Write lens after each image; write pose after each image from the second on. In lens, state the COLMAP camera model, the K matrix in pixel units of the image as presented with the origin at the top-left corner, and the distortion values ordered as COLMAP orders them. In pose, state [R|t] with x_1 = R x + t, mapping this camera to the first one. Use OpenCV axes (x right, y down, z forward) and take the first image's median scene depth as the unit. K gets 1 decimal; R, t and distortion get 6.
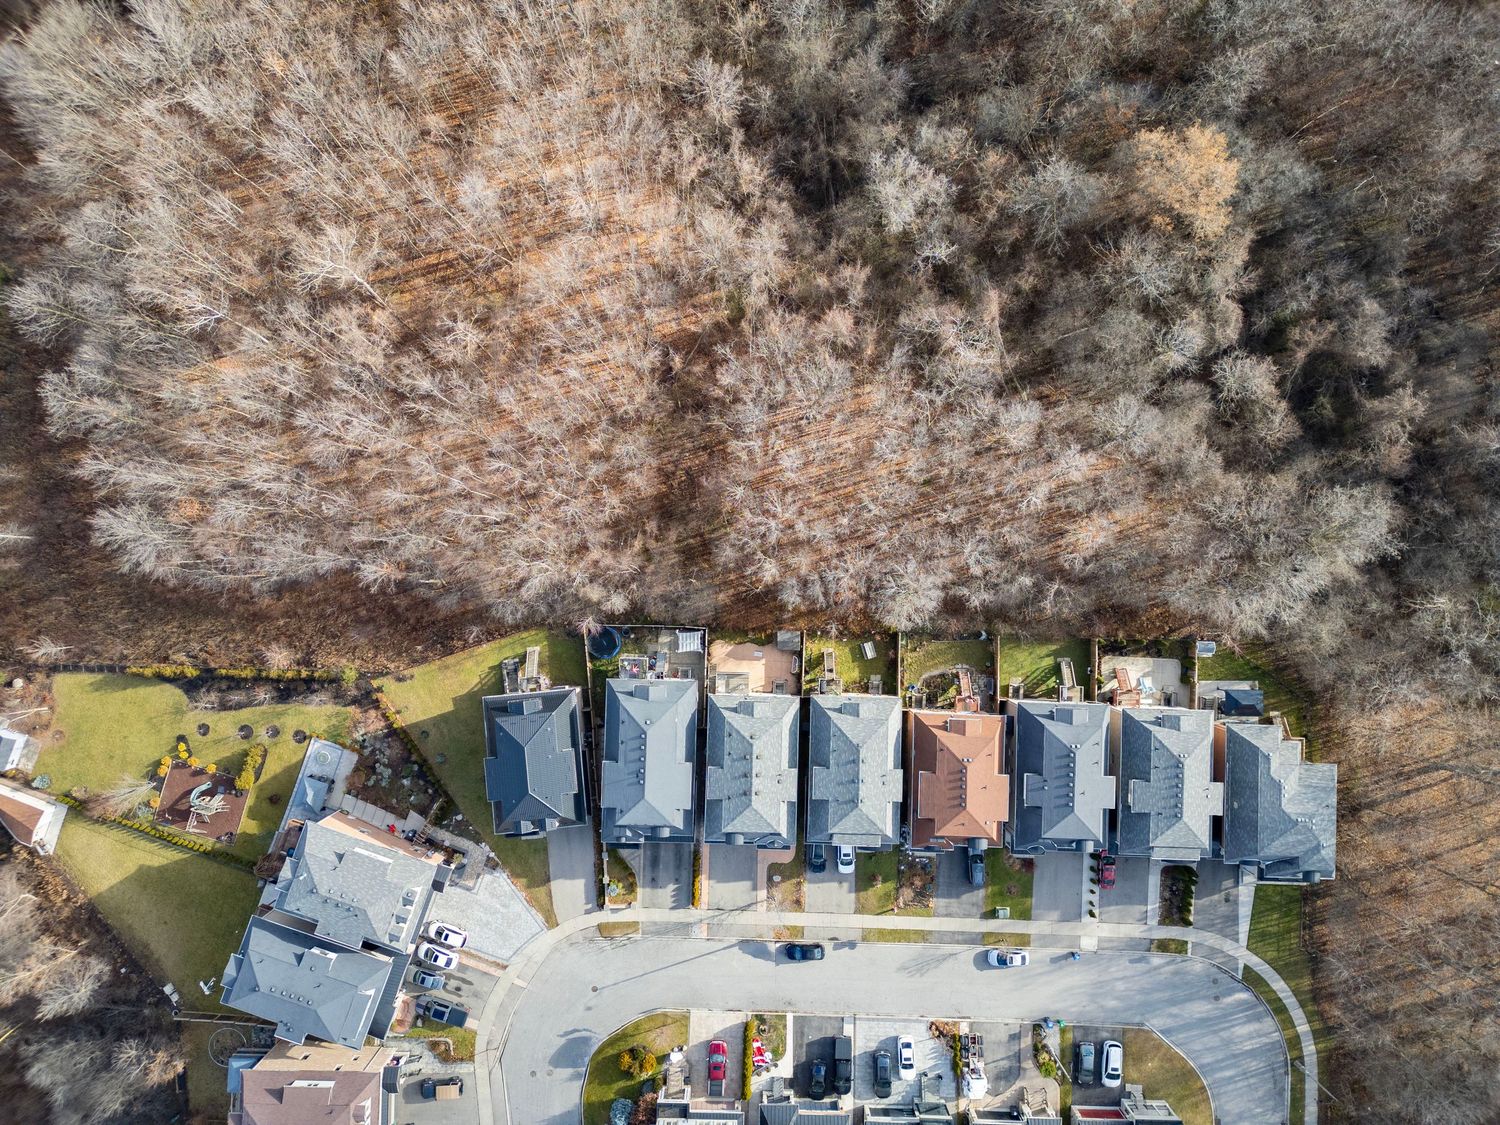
lens RADIAL K [[1044.7, 0, 745.9], [0, 1044.7, 566.6], [0, 0, 1]] dist [0.089761, -0.078262]
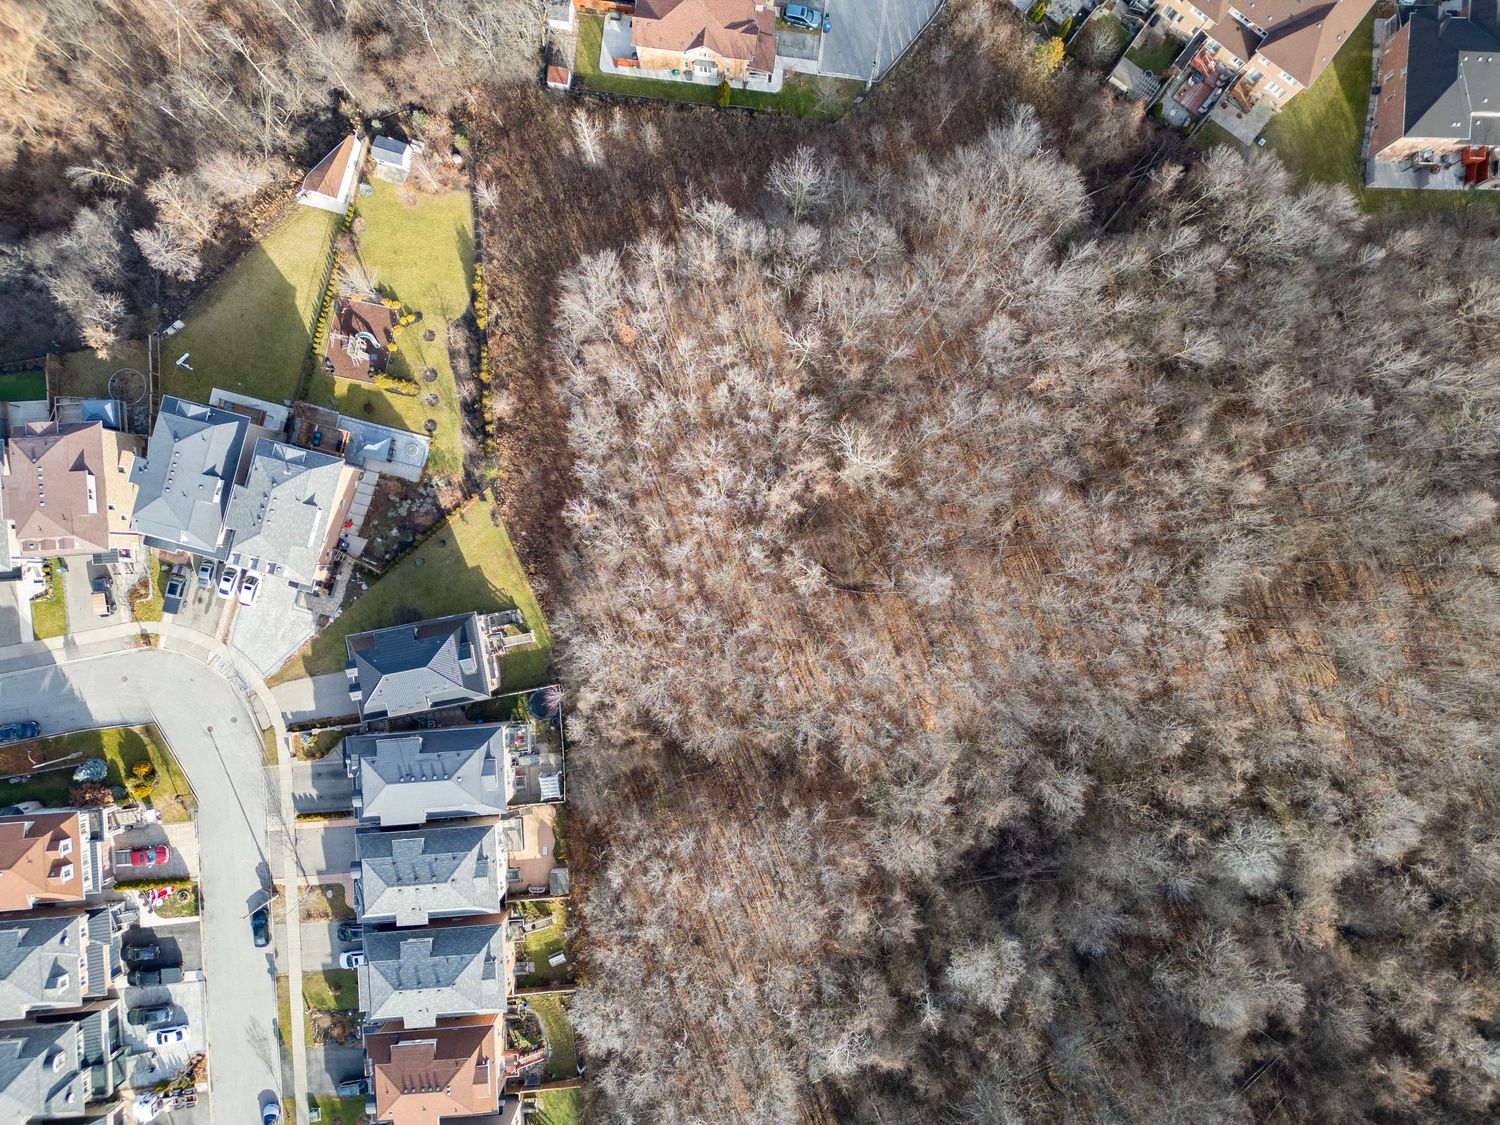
lens RADIAL K [[1053.0, 0, 746.1], [0, 1053.0, 564.4], [0, 0, 1]] dist [0.098159, -0.090708]
pose [[0.088965, 0.996027, -0.003986, -0.255178], [-0.996025, 0.088946, -0.004708, -0.138409], [-0.004335, 0.004389, 0.999981, -0.063635]]
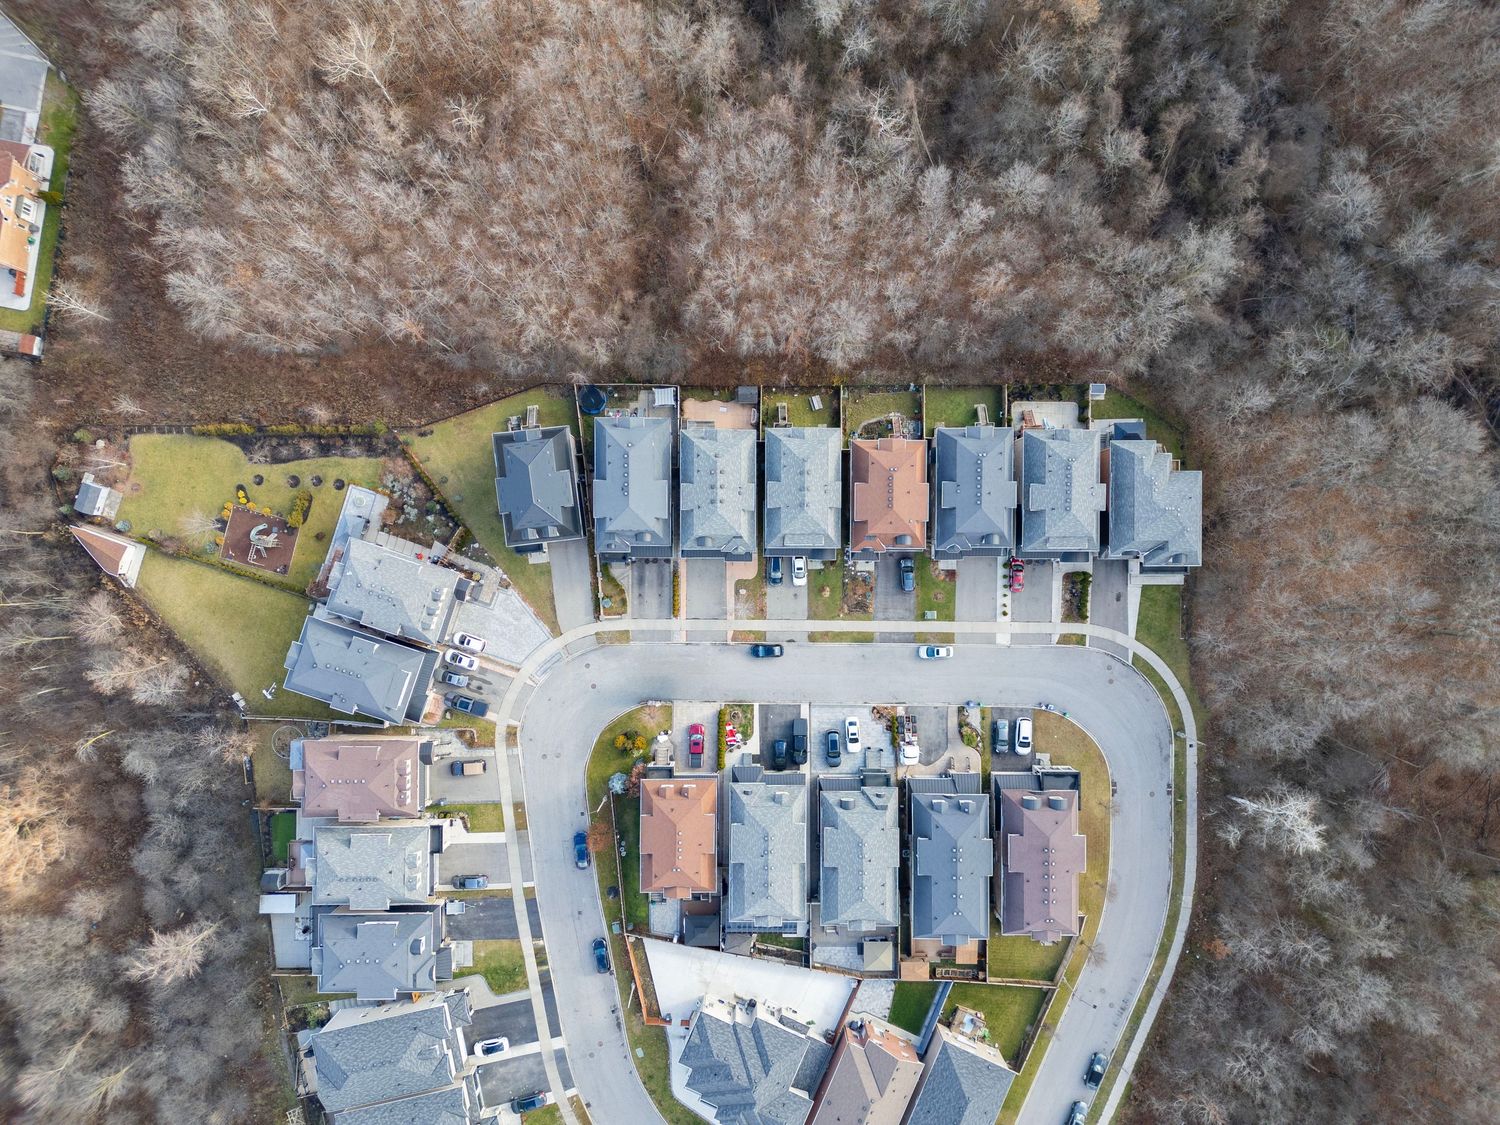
lens RADIAL K [[1044.7, 0, 745.9], [0, 1044.7, 566.6], [0, 0, 1]] dist [0.089761, -0.078262]
pose [[0.999698, -0.024534, -0.001179, 0.035366], [0.024538, 0.999693, 0.003489, 0.264536], [0.001093, -0.003517, 0.999993, -0.190719]]
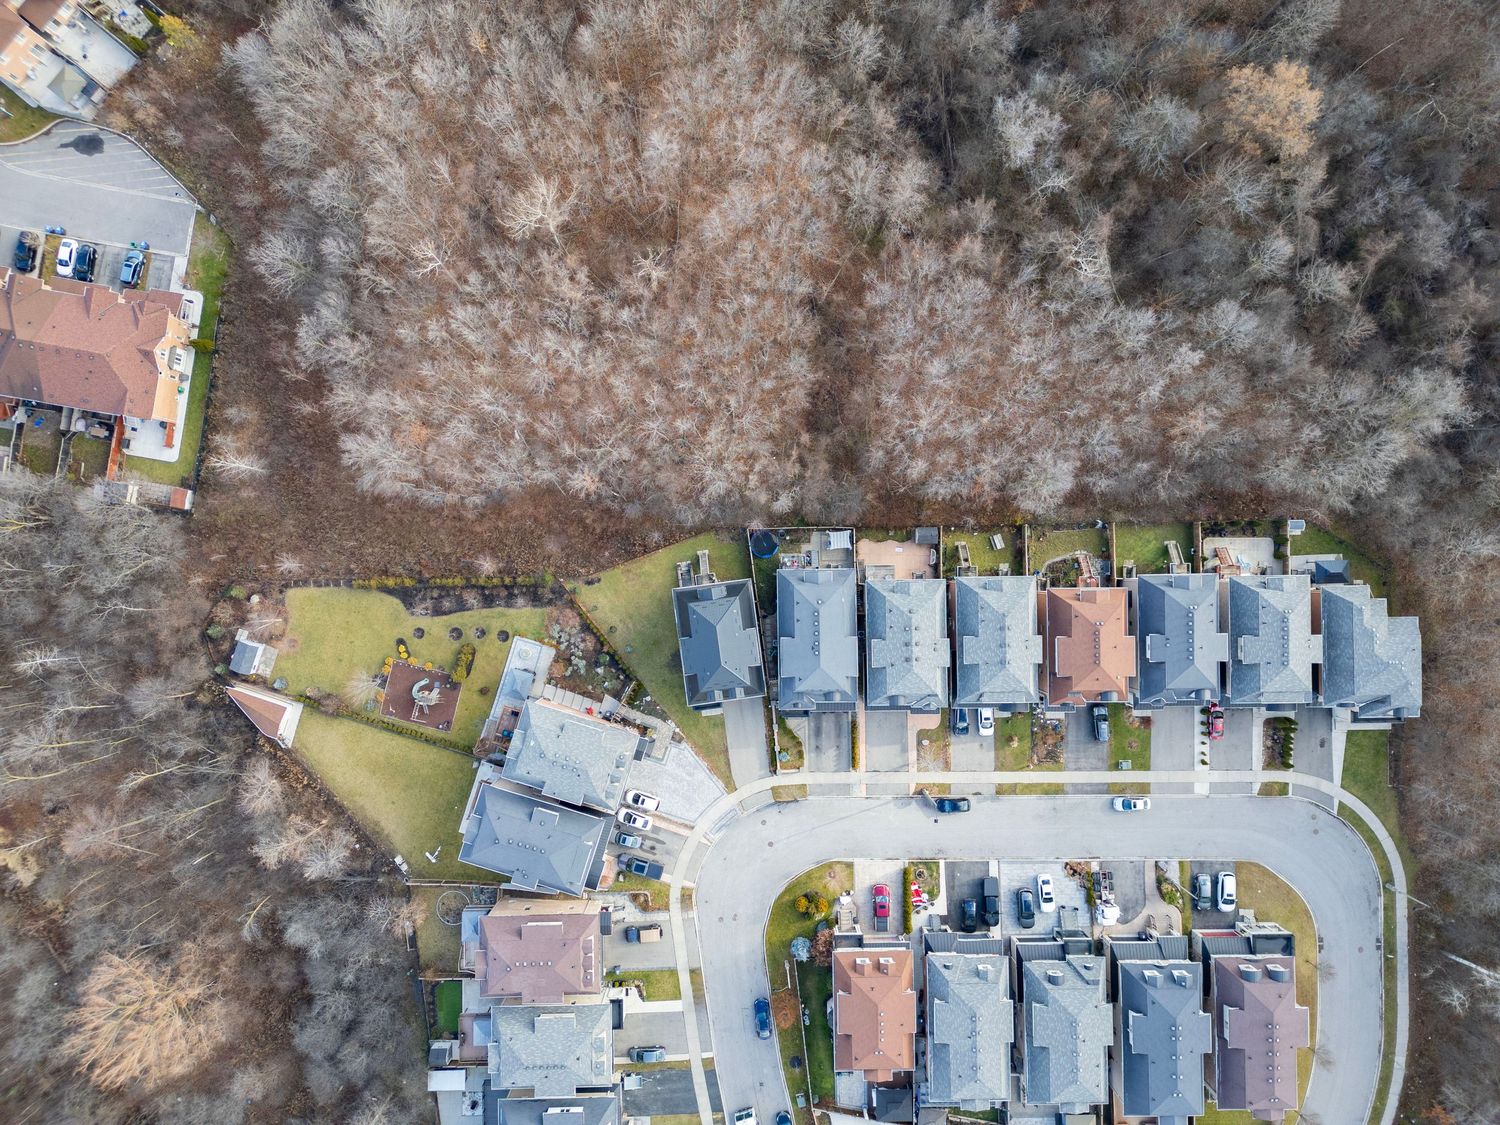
lens RADIAL K [[1044.7, 0, 745.9], [0, 1044.7, 566.6], [0, 0, 1]] dist [0.089761, -0.078262]
pose [[0.999176, -0.040158, 0.005803, -0.165357], [0.040146, 0.999191, 0.002205, 0.095339], [-0.005887, -0.001970, 0.999981, -0.138589]]
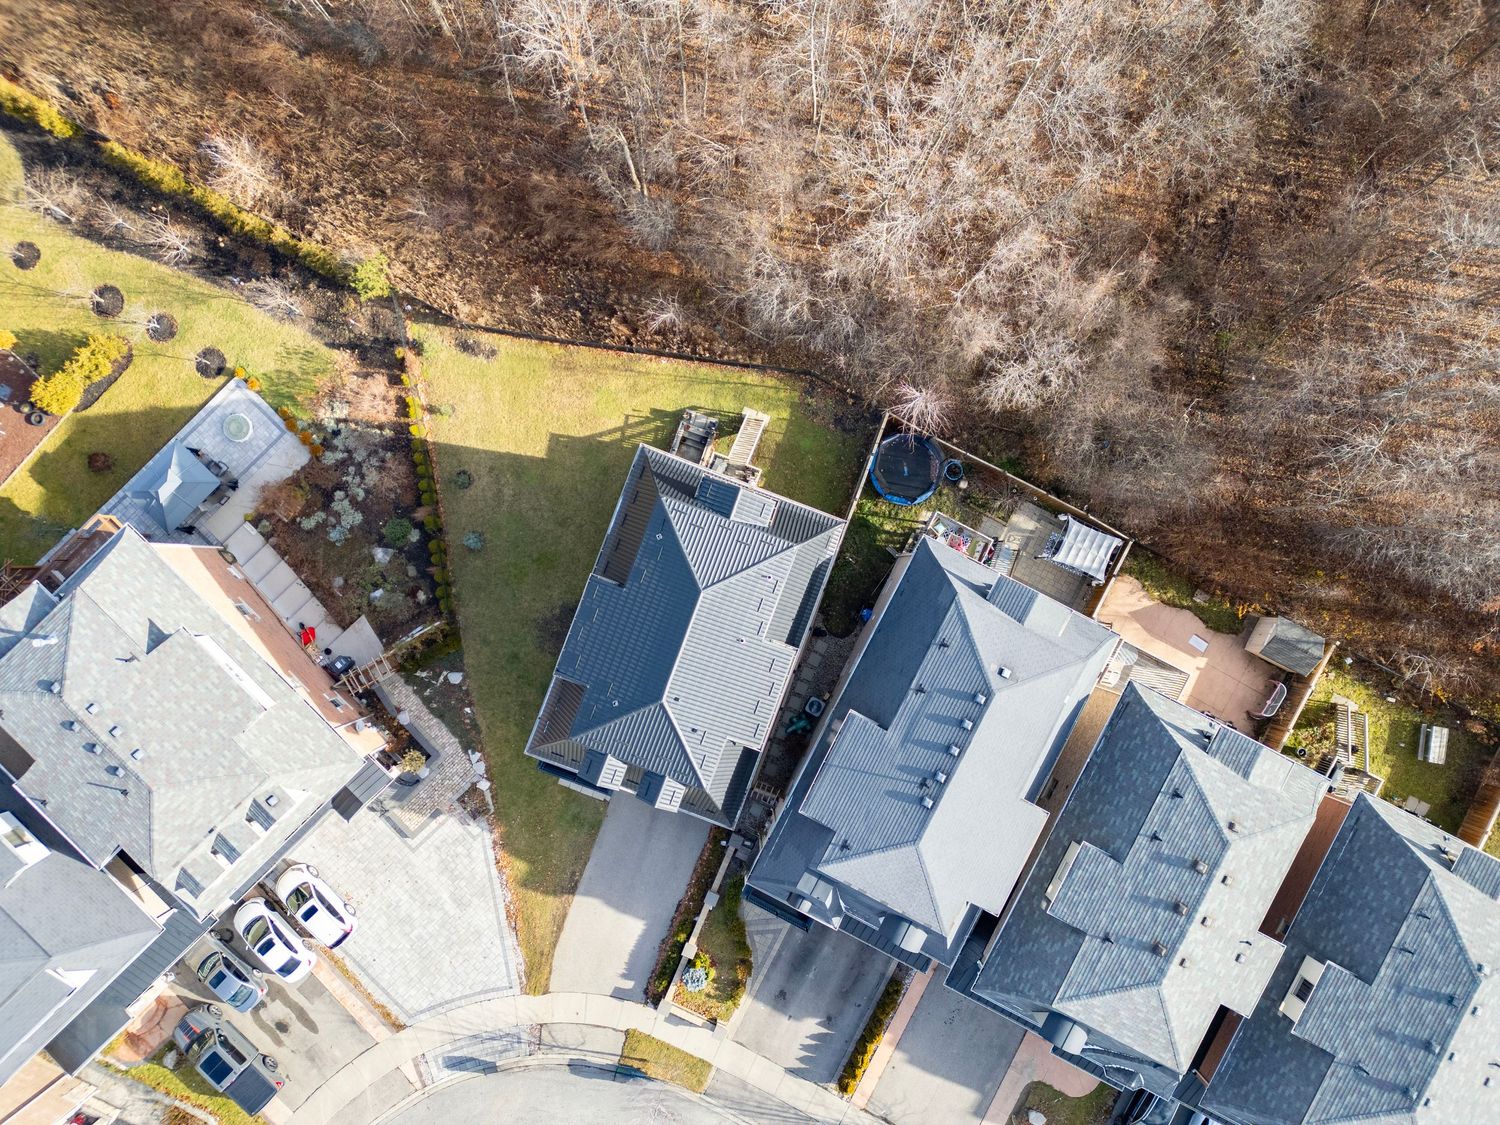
lens RADIAL K [[1044.7, 0, 745.9], [0, 1044.7, 566.6], [0, 0, 1]] dist [0.089761, -0.078262]
pose [[0.900360, 0.435124, 0.004283, -0.183163], [-0.435099, 0.900365, -0.005684, 0.144288], [-0.006329, 0.003254, 0.999975, 0.555214]]
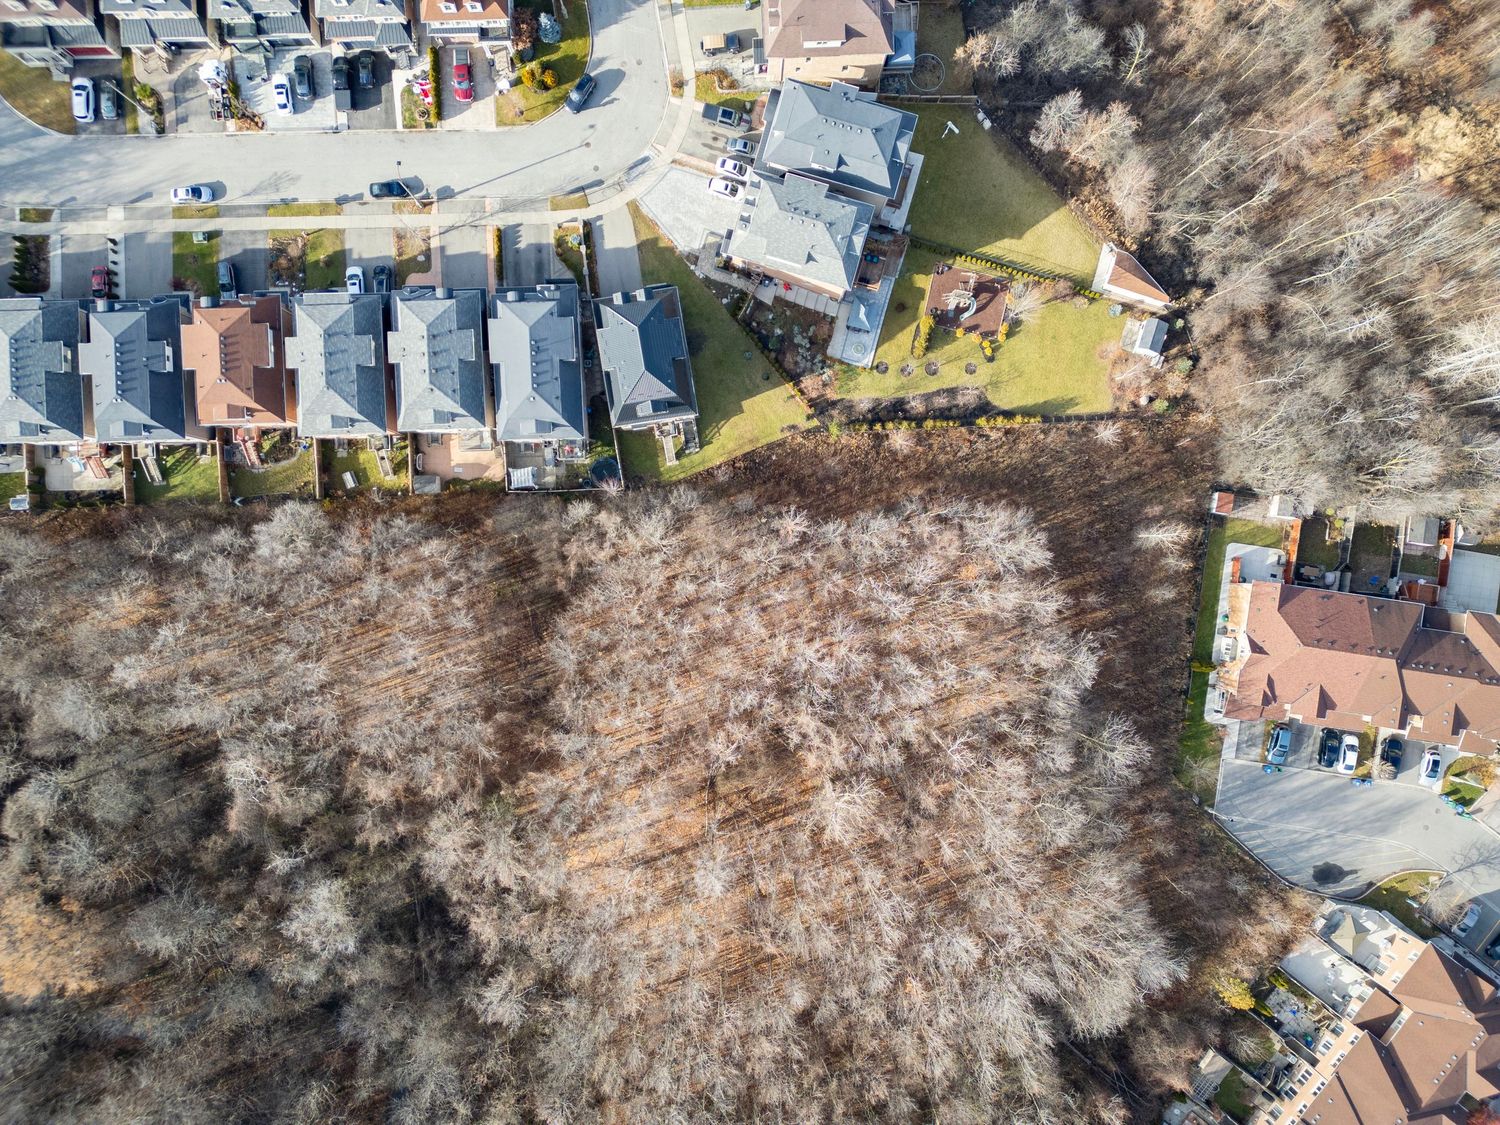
lens RADIAL K [[1053.0, 0, 746.1], [0, 1053.0, 564.4], [0, 0, 1]] dist [0.098159, -0.090708]
pose [[-0.997723, 0.065609, -0.015653, -0.258106], [-0.065613, -0.997845, -0.000257, -0.029492], [-0.015636, 0.000771, 0.999877, -0.070000]]
